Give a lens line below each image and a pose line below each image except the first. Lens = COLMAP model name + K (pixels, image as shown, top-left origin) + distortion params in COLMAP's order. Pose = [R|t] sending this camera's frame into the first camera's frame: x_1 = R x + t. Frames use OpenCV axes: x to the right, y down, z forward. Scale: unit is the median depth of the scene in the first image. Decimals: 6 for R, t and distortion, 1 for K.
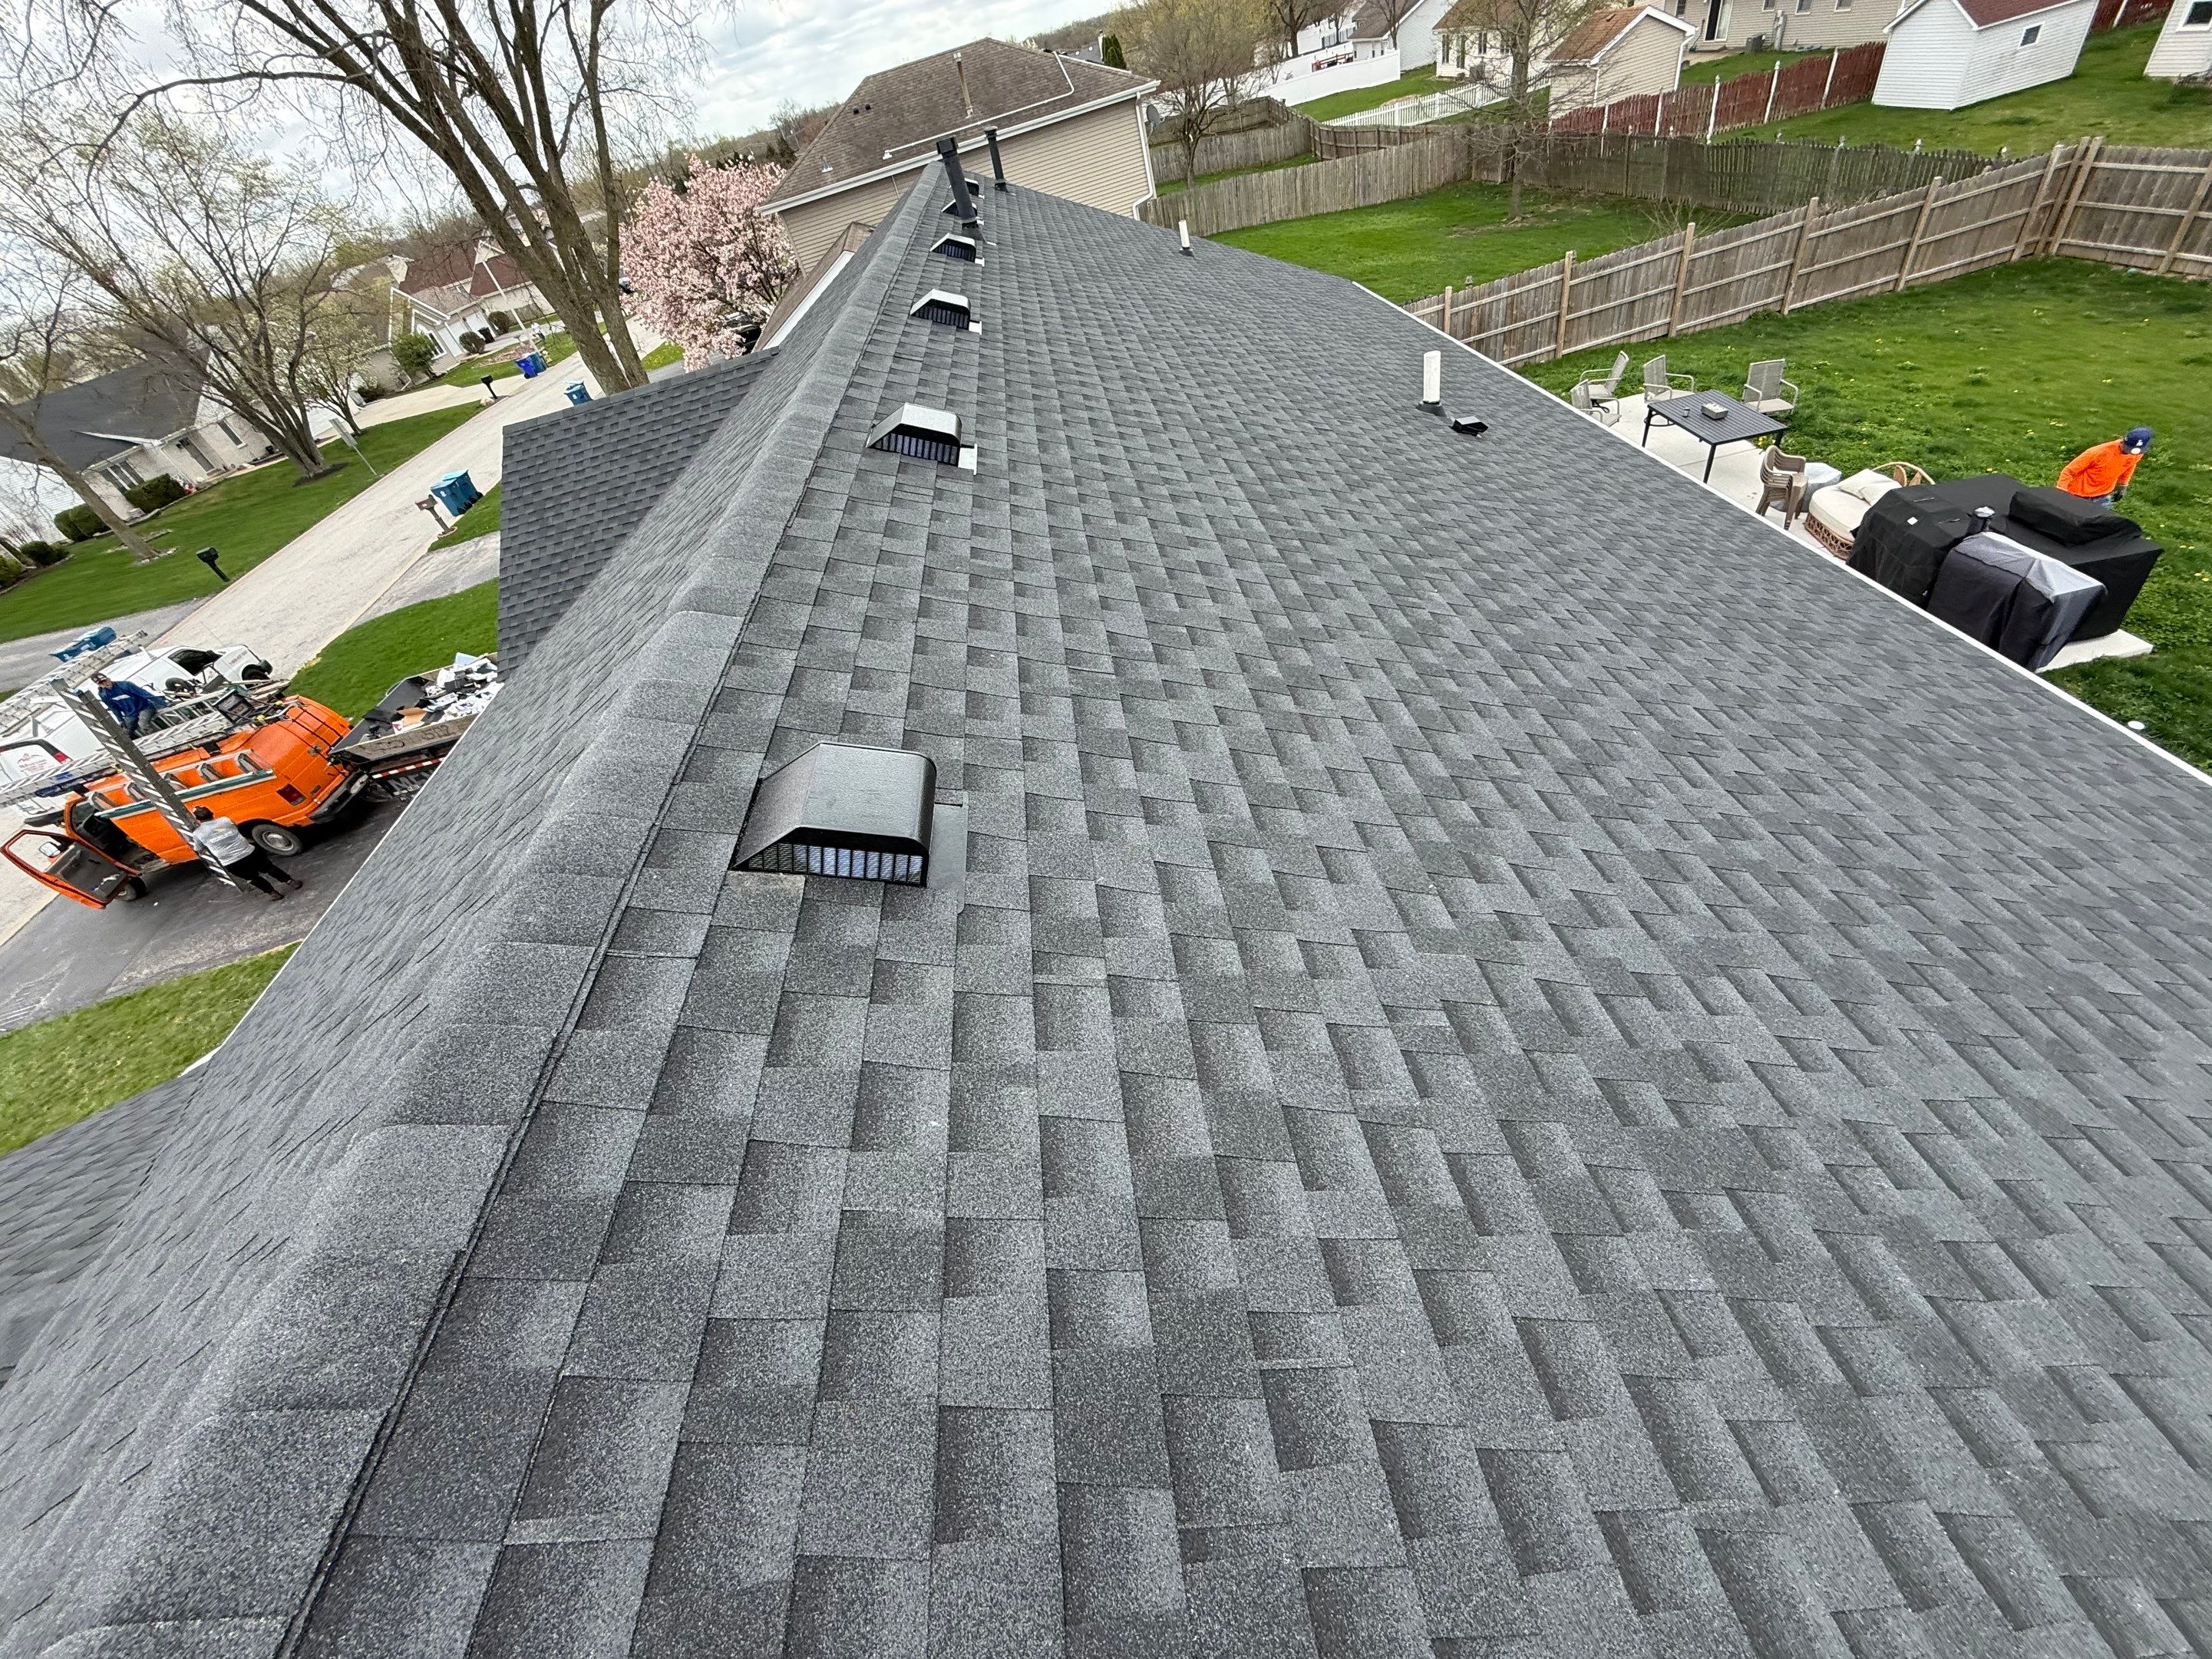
lens RADIAL K [[889.1, 0, 1093.4], [0, 889.1, 826.4], [0, 0, 1]] dist [0.001106, -0.000098]
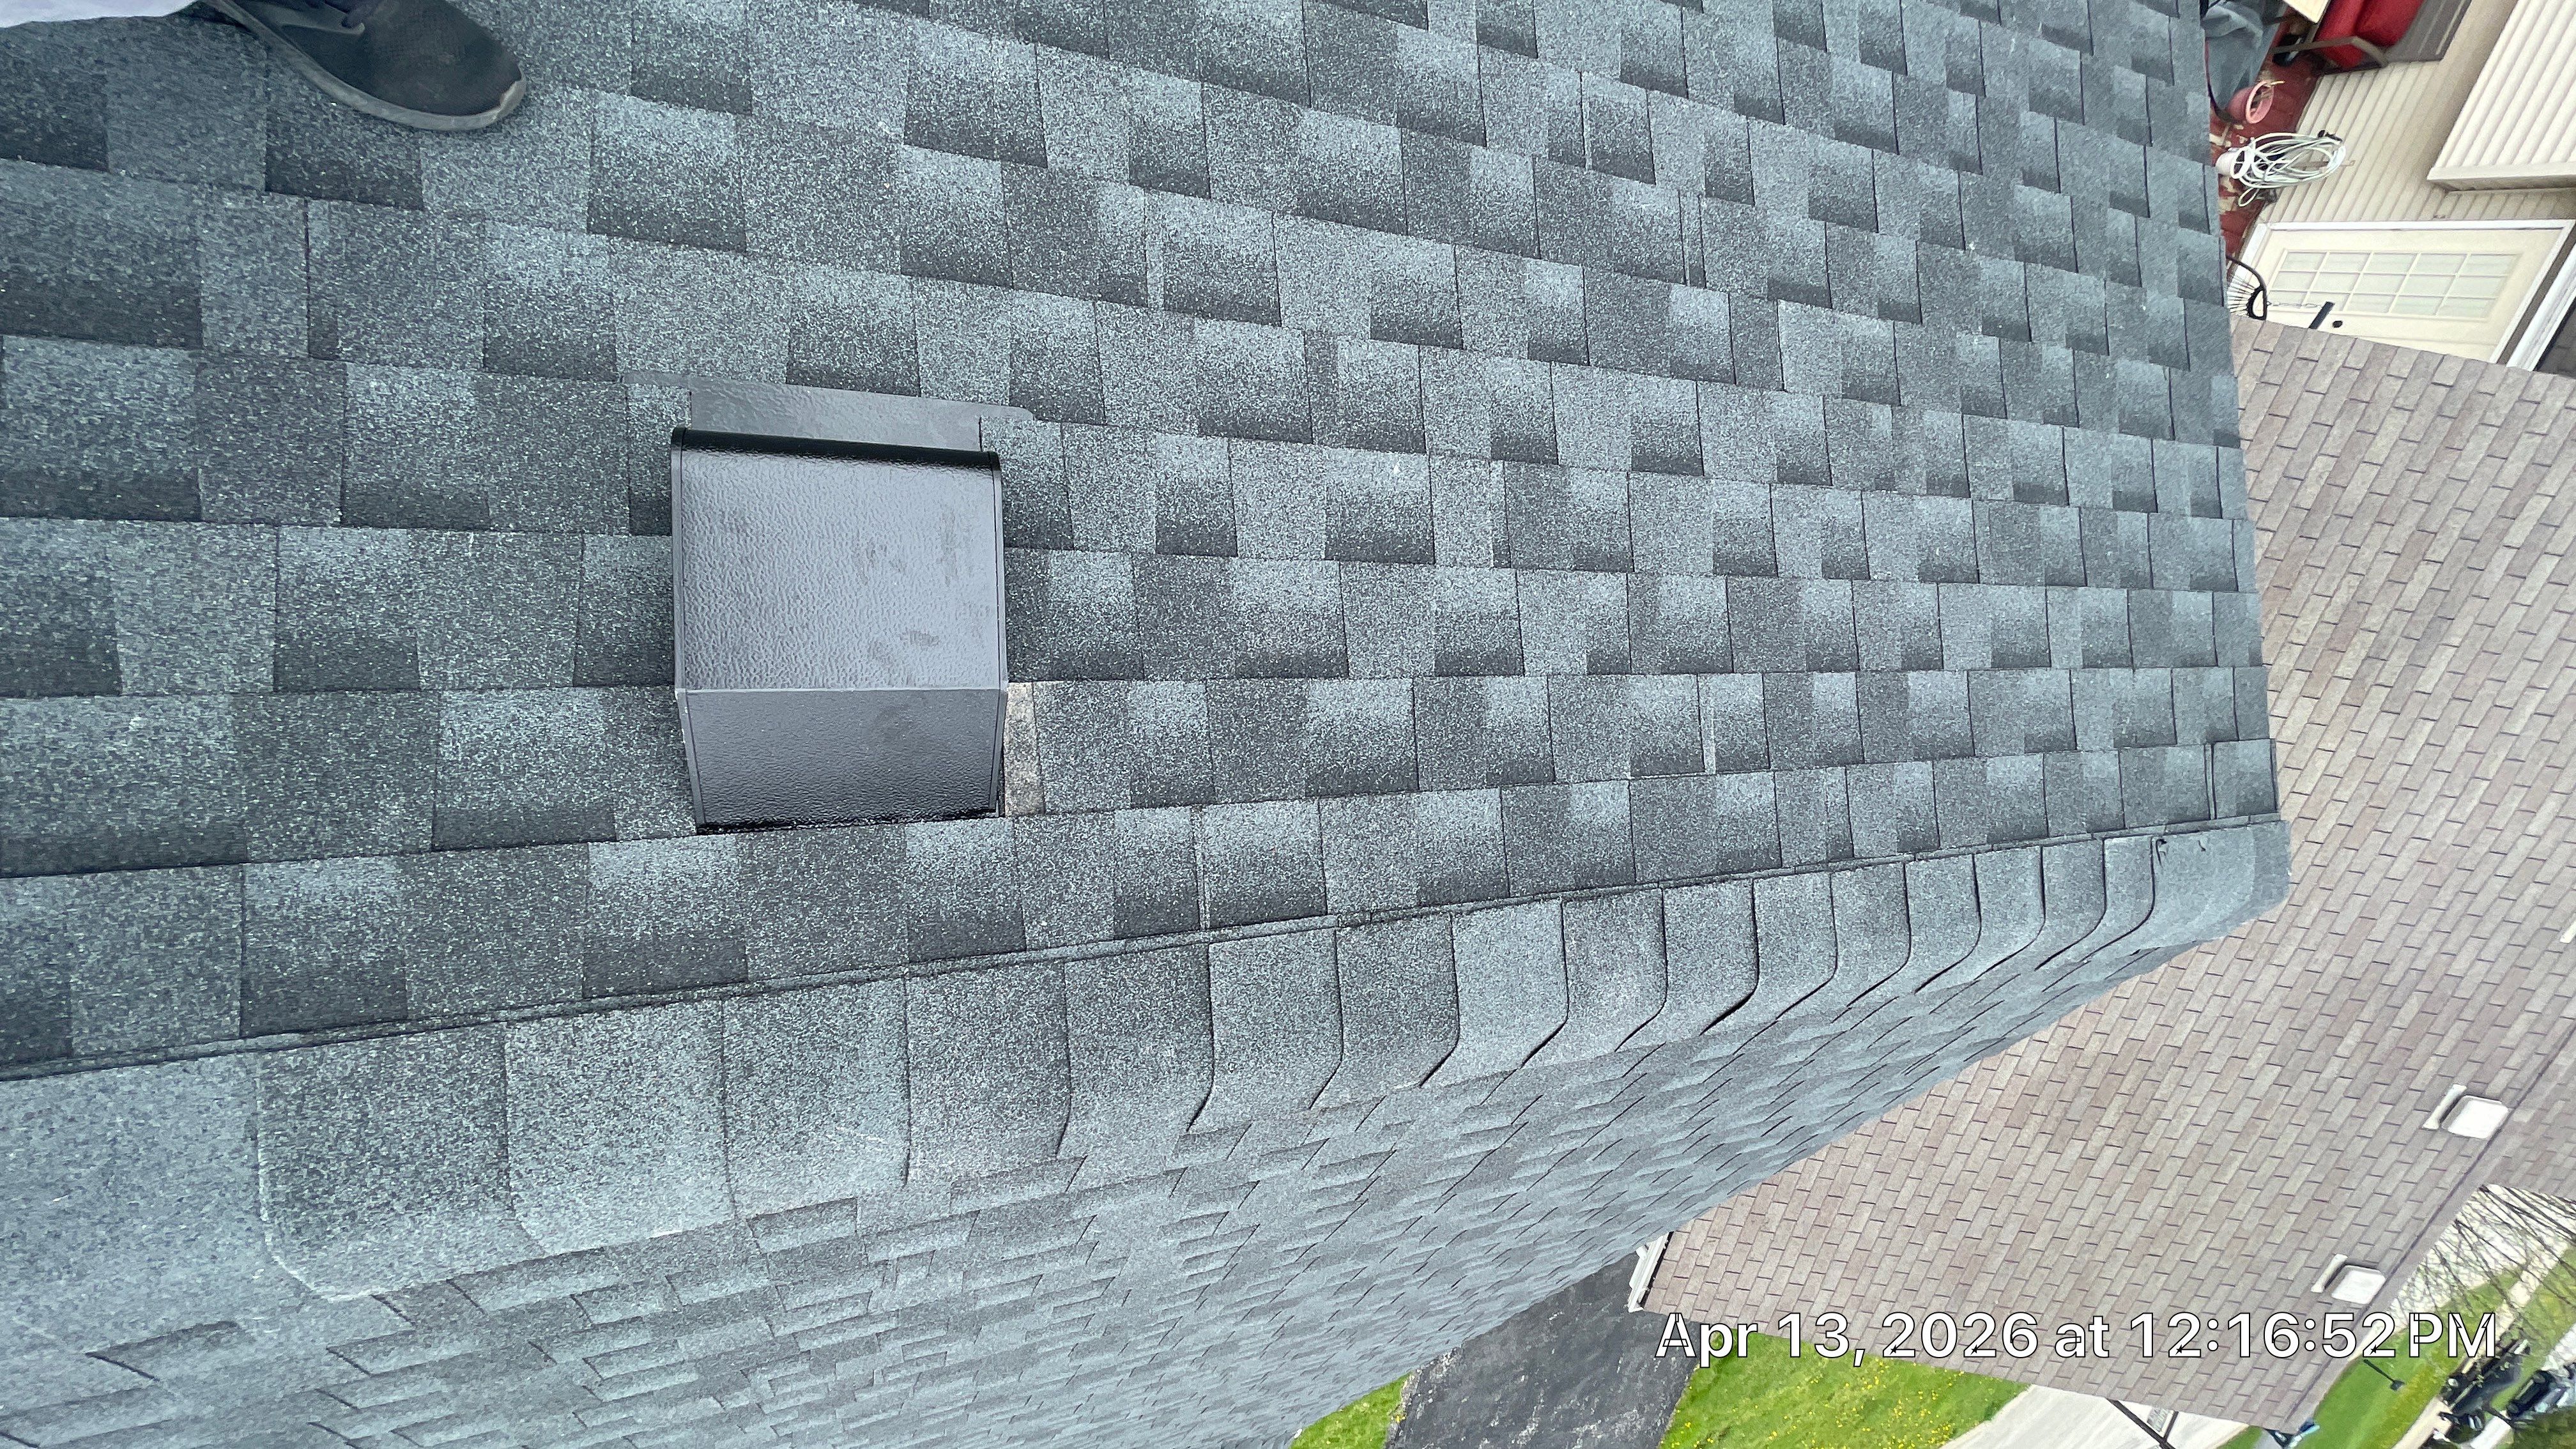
lens RADIAL K [[1040.6, 0, 1289.9], [0, 1040.6, 732.5], [0, 0, 1]] dist [-0.001623, 0.000498]
pose [[0.119308, -0.983661, -0.134822, -0.200573], [0.286868, -0.095848, 0.953163, -0.423207], [-0.950512, -0.152396, 0.270745, 0.530099]]
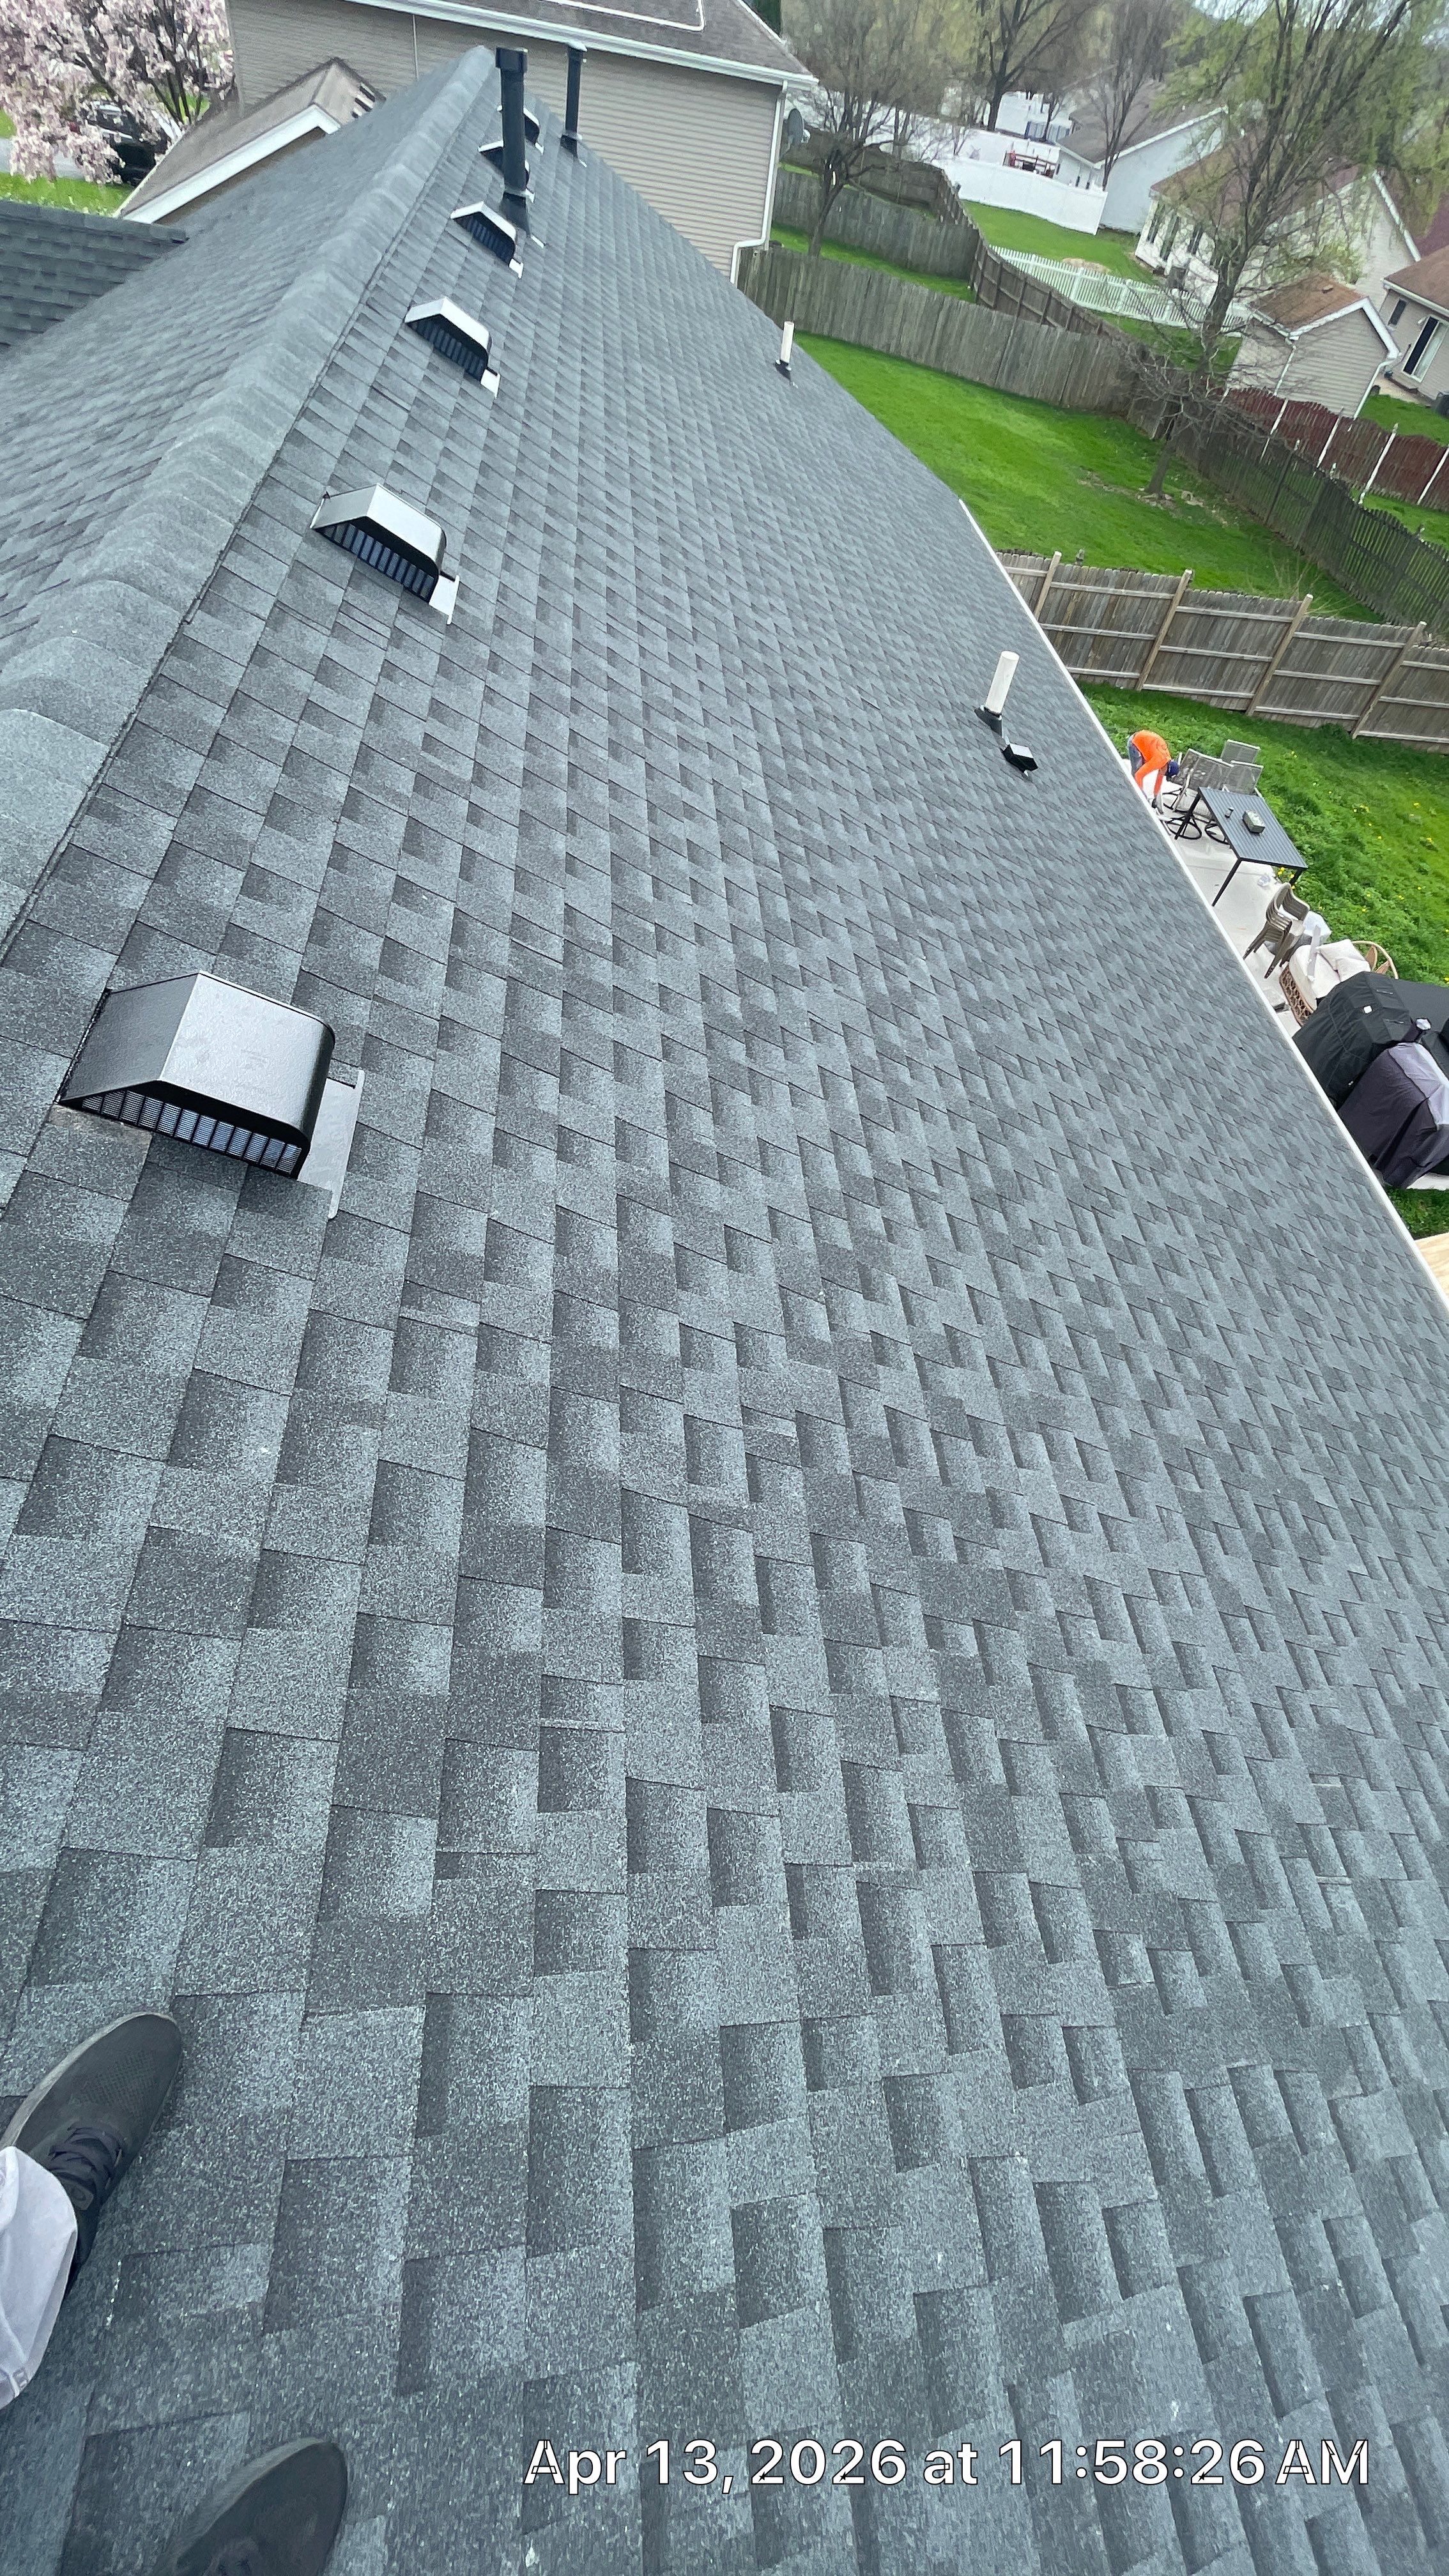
lens RADIAL K [[1040.6, 0, 724.5], [0, 1040.6, 1288.0], [0, 0, 1]] dist [-0.001623, 0.000498]
pose [[0.933187, 0.229430, 0.276630, -0.045629], [-0.278699, 0.947958, 0.153955, -0.090222], [-0.226912, -0.220766, 0.948564, -0.080562]]
